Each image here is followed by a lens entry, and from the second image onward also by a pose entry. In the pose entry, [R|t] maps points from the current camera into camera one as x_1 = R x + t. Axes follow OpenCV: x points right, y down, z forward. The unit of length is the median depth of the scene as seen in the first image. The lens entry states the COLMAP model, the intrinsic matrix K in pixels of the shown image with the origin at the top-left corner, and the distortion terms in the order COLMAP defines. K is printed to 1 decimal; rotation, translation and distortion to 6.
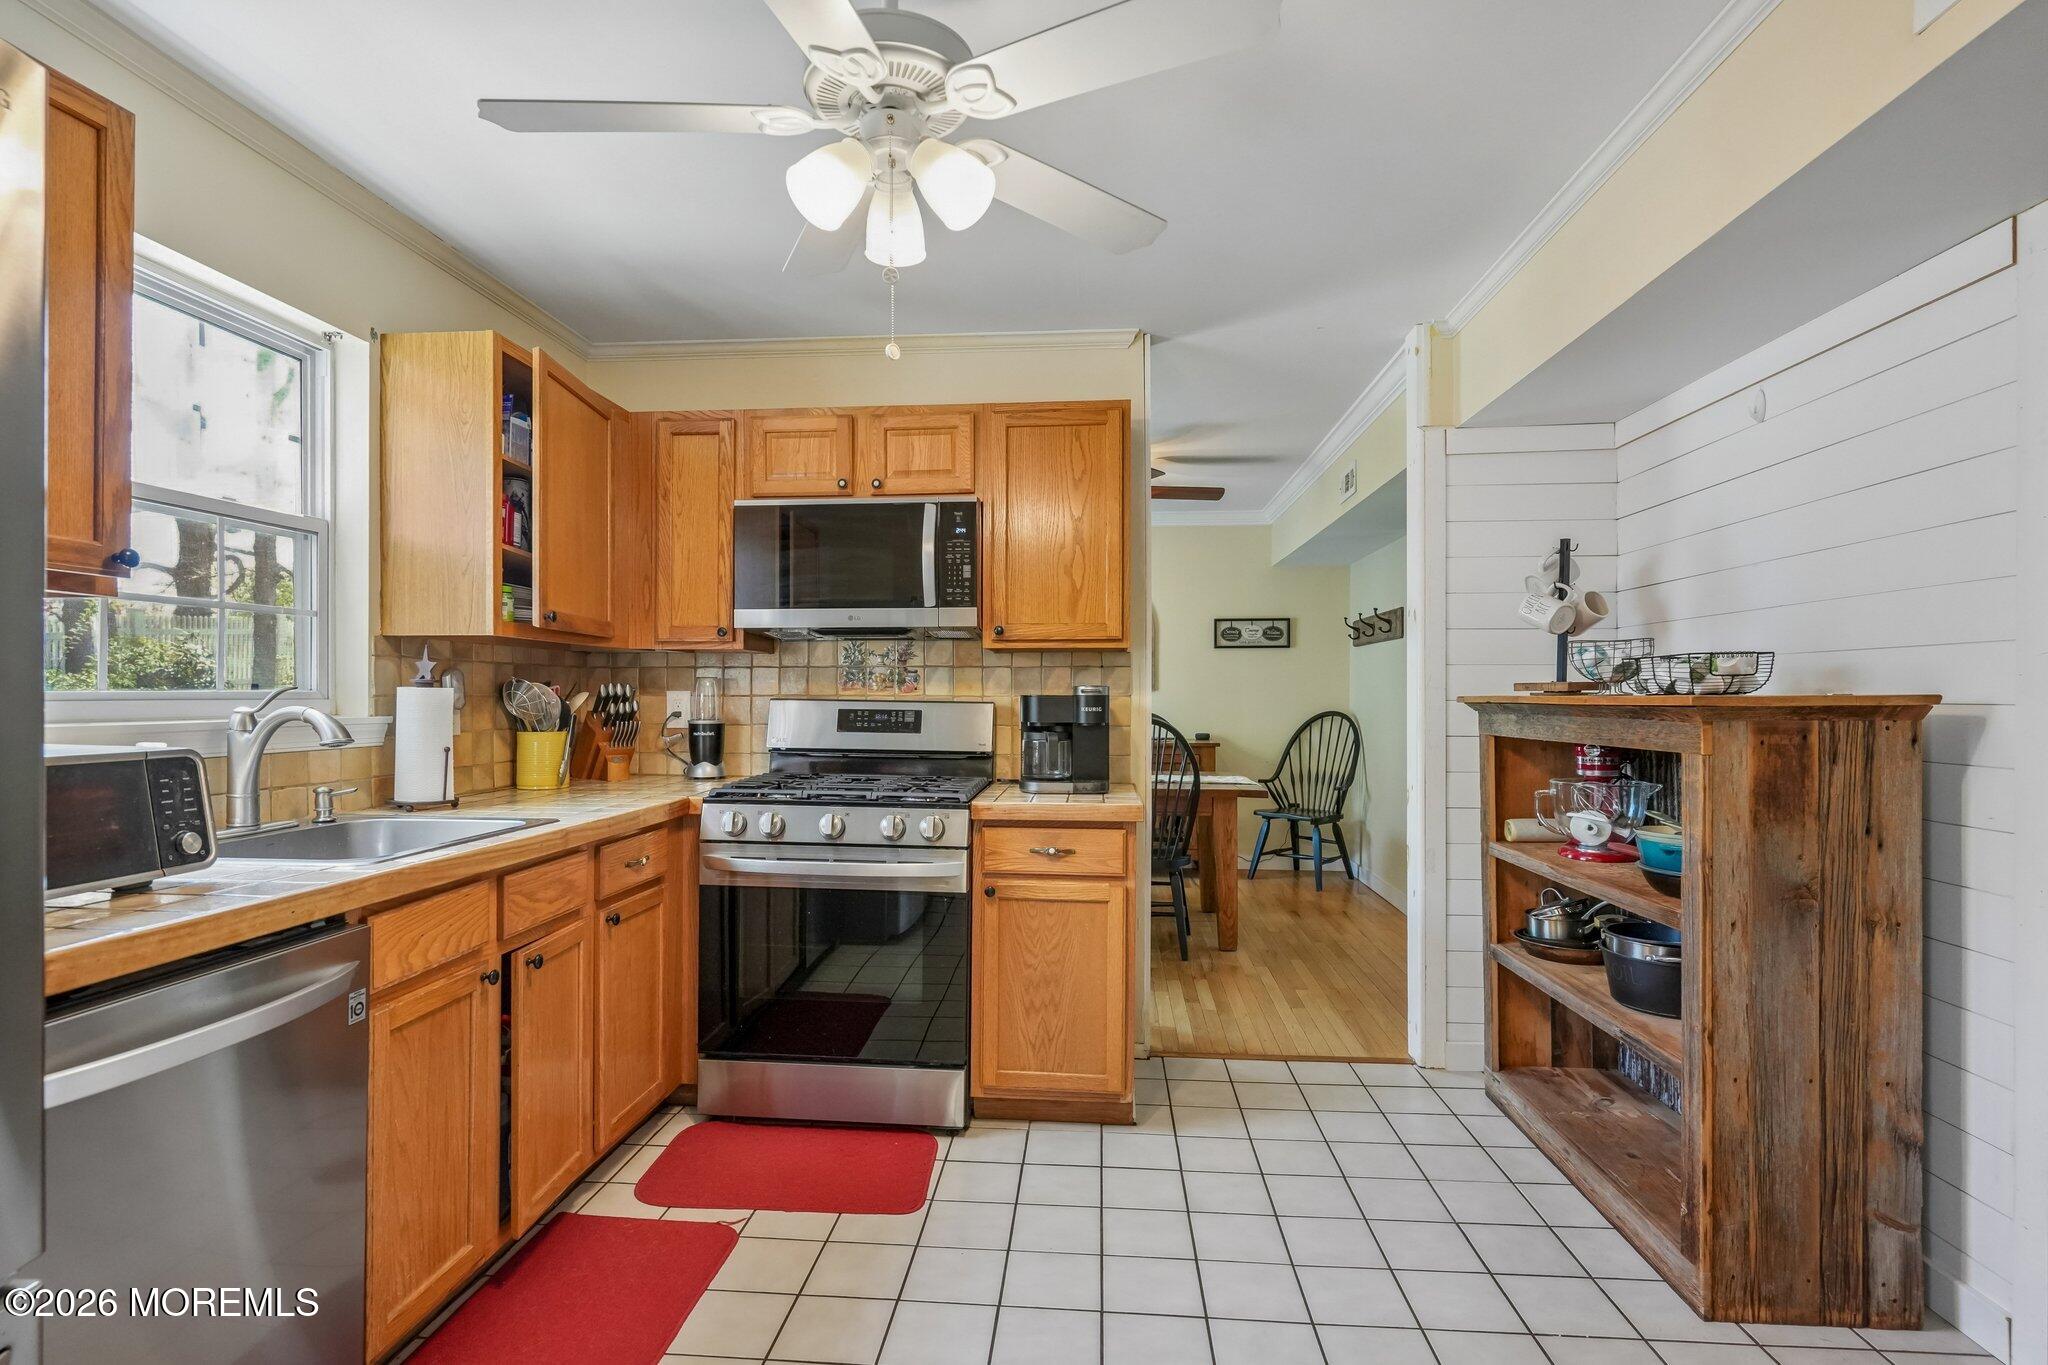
lens RADIAL K [[1032.7, 0, 1004.4], [0, 1032.7, 685.1], [0, 0, 1]] dist [0.002904, -0.002868]
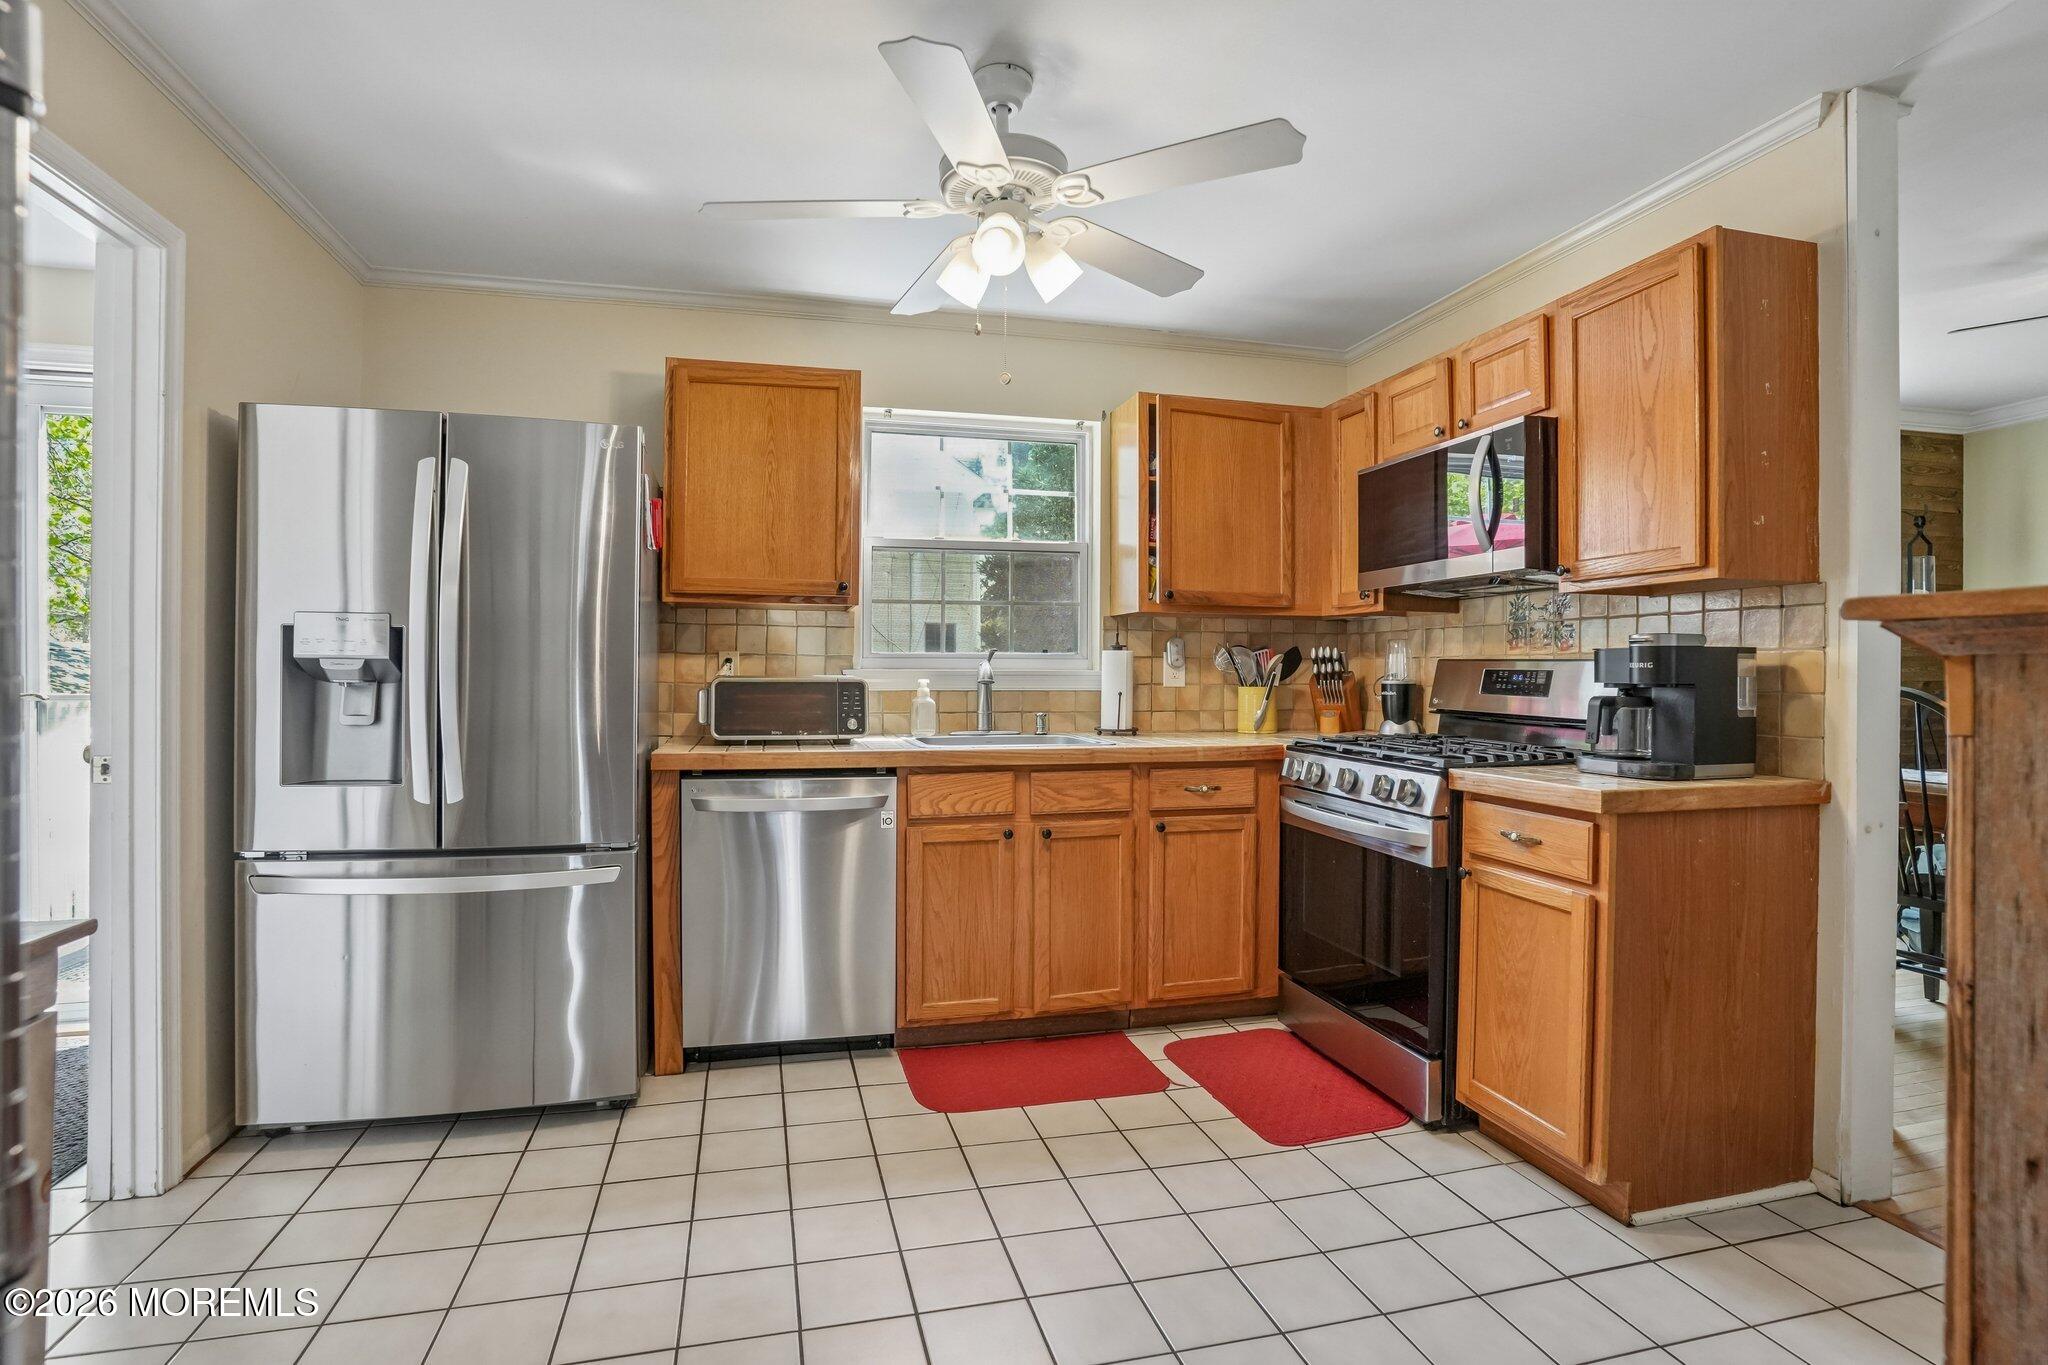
lens RADIAL K [[1032.7, 0, 1003.2], [0, 1032.7, 664.8], [0, 0, 1]] dist [0.002904, -0.002868]
pose [[0.325306, -0.006327, -0.945588, 0.679525], [0.004961, 0.999975, -0.004984, 0.025544], [0.945596, -0.003070, 0.325329, 0.338039]]
